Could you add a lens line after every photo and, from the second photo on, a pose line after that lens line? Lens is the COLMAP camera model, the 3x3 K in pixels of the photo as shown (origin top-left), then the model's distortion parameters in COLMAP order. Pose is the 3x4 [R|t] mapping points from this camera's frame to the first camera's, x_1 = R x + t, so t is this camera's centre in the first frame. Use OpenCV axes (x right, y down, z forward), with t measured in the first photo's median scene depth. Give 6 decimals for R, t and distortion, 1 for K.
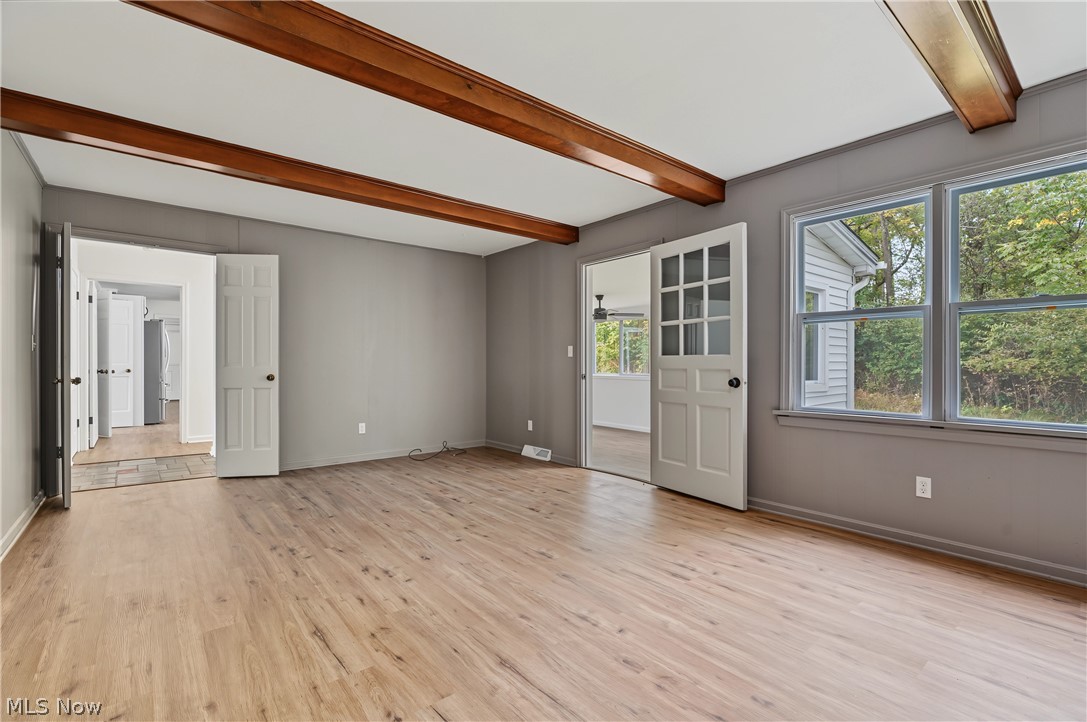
lens RADIAL K [[499.4, 0, 544.6], [0, 499.4, 363.5], [0, 0, 1]] dist [-0.004014, 0.001909]
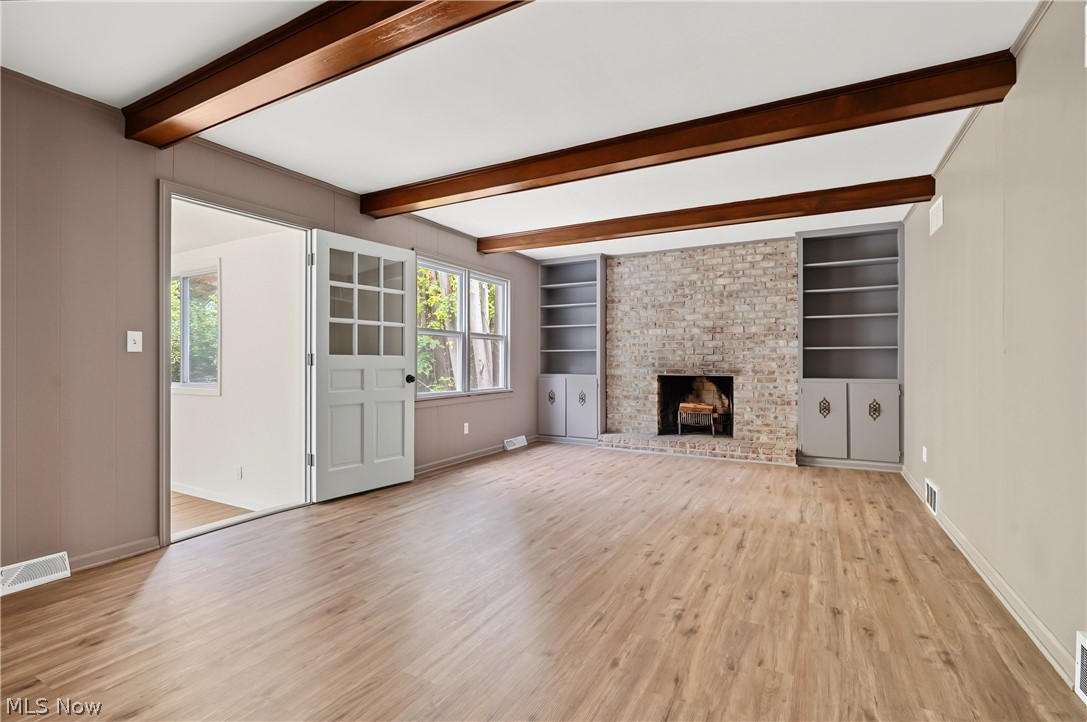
lens RADIAL K [[499.4, 0, 544.7], [0, 499.4, 359.3], [0, 0, 1]] dist [-0.004014, 0.001909]
pose [[-0.384183, 0.004704, 0.923245, -1.148902], [-0.001146, 0.999984, -0.005572, -0.004335], [-0.923256, -0.003199, -0.384171, 1.511459]]
